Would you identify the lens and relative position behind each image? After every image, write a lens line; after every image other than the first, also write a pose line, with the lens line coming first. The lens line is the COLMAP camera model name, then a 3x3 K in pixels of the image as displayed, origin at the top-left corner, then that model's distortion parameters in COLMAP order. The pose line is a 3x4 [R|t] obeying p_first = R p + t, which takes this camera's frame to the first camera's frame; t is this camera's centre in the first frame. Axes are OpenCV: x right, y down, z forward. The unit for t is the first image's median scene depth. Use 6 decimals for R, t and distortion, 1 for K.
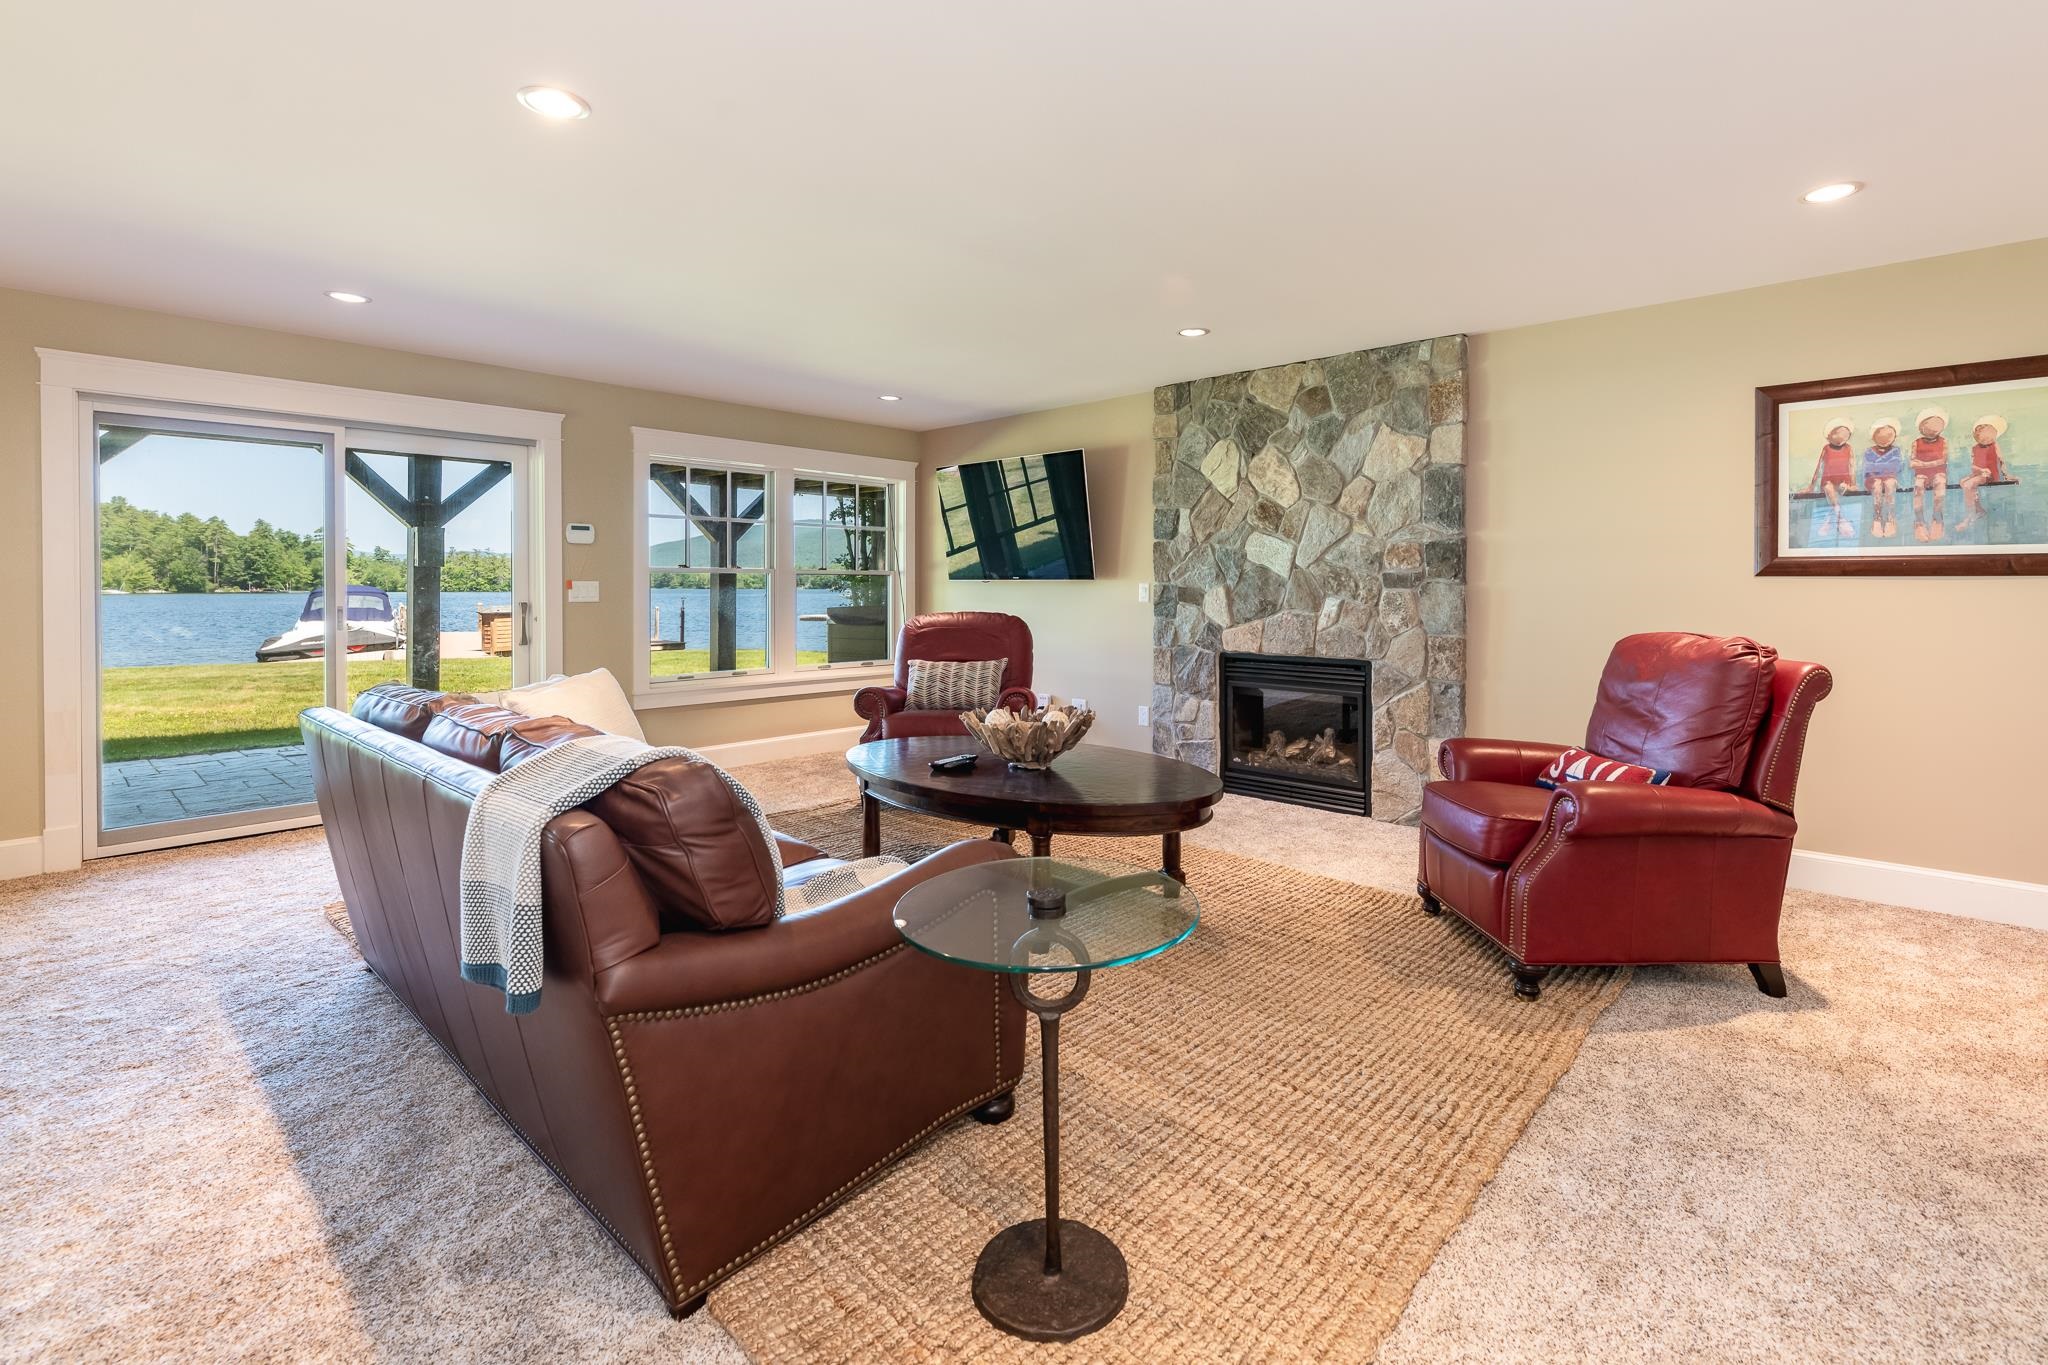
lens RADIAL K [[860.9, 0, 1032.8], [0, 860.9, 680.0], [0, 0, 1]] dist [0.000553, 0.000453]
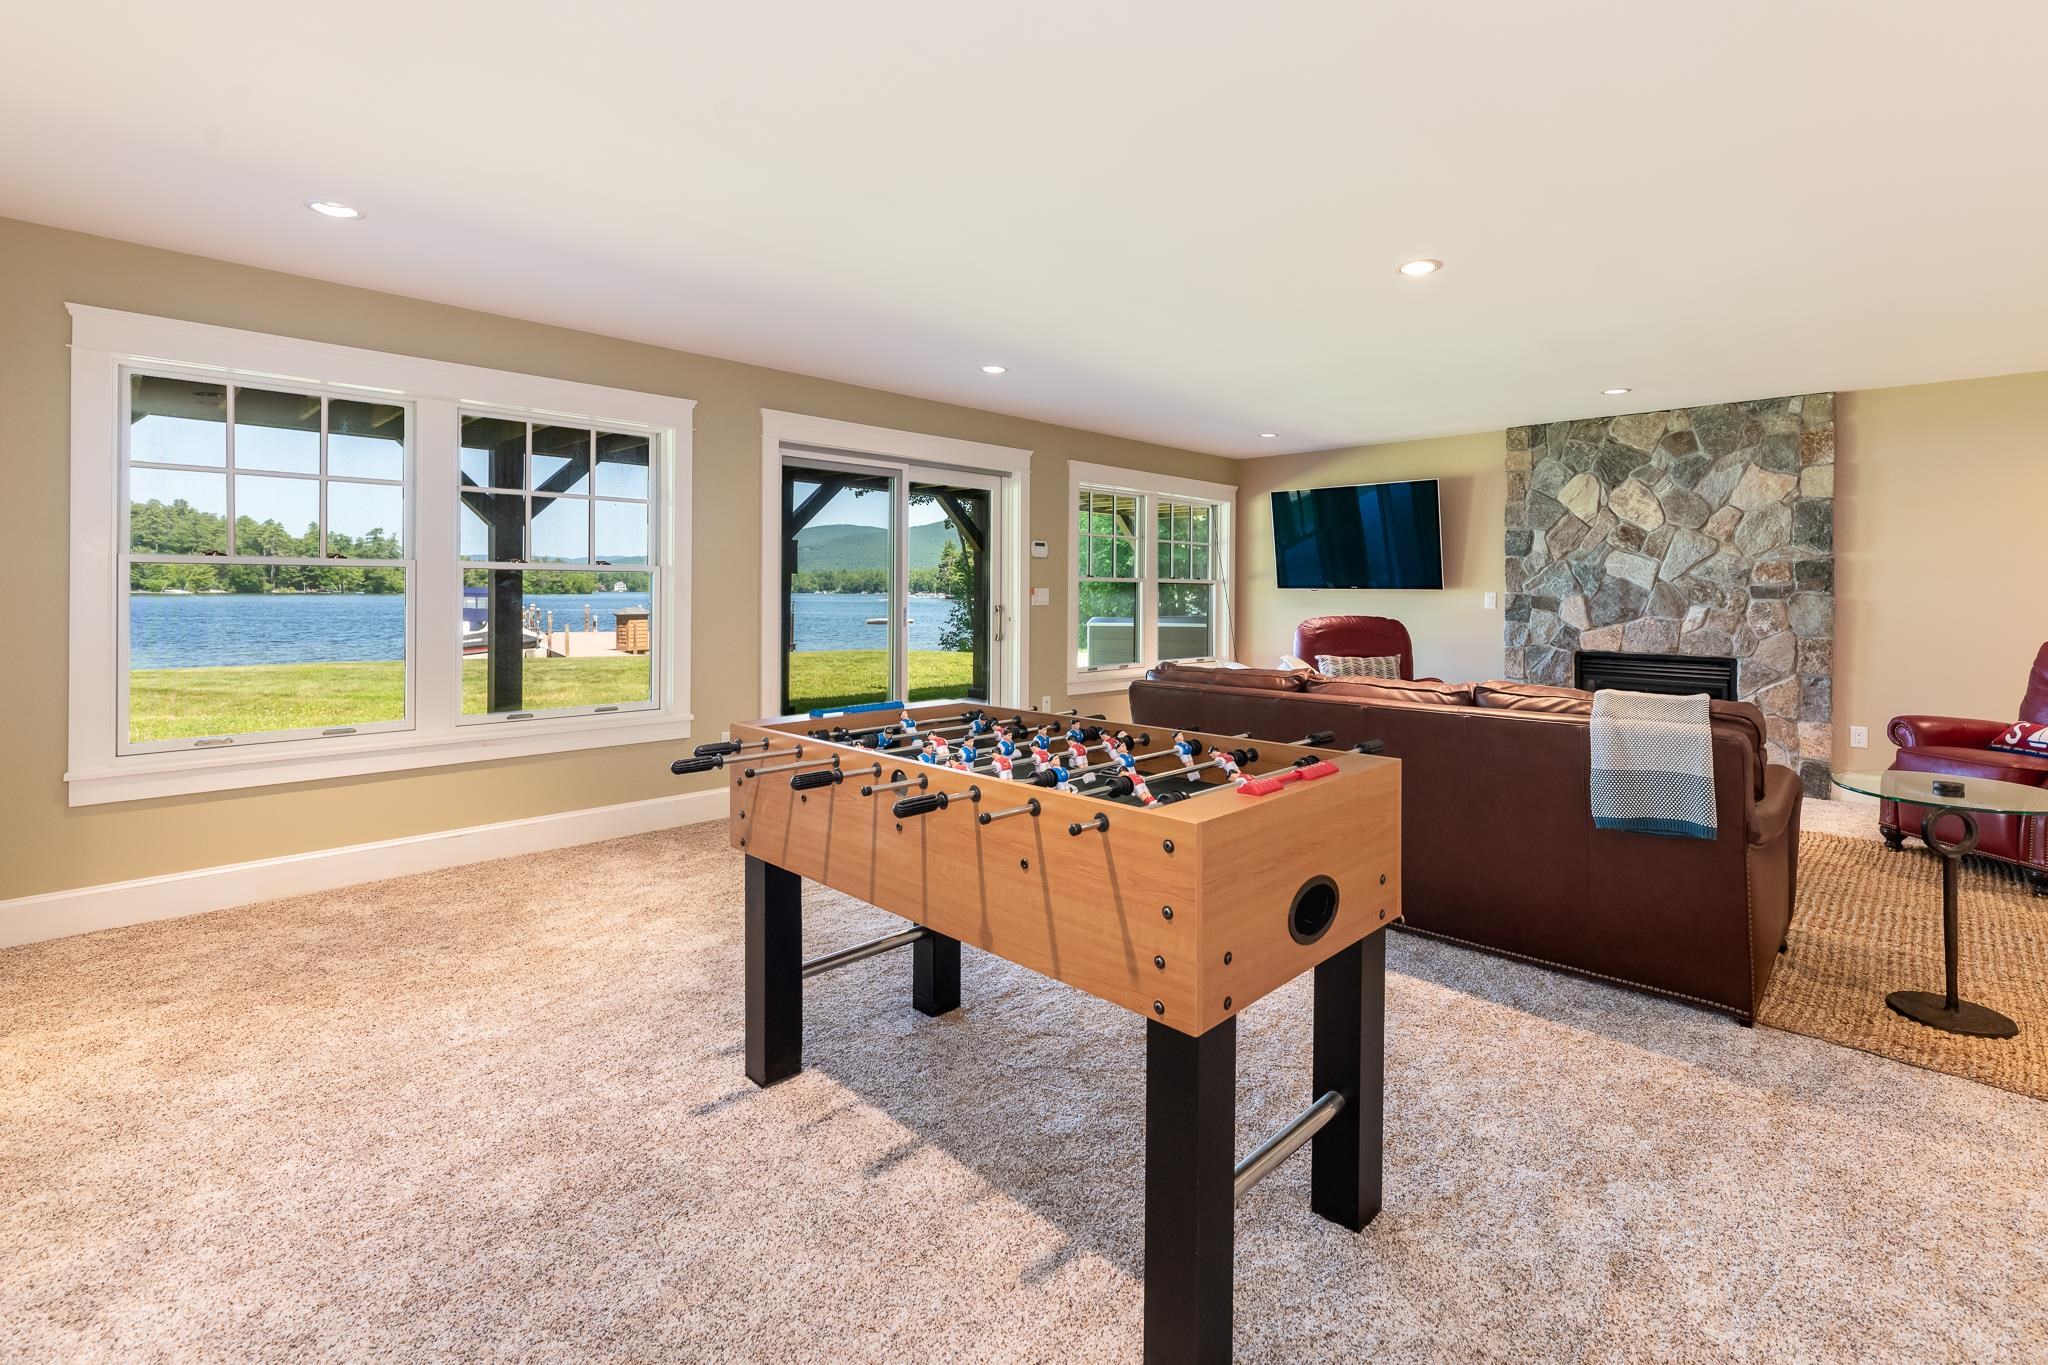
lens RADIAL K [[860.9, 0, 1017.4], [0, 860.9, 681.0], [0, 0, 1]] dist [0.000553, 0.000453]
pose [[0.999620, 0.009691, -0.025815, -0.539321], [-0.009831, 0.999938, -0.005308, 0.023835], [0.025762, 0.005560, 0.999653, -0.219026]]
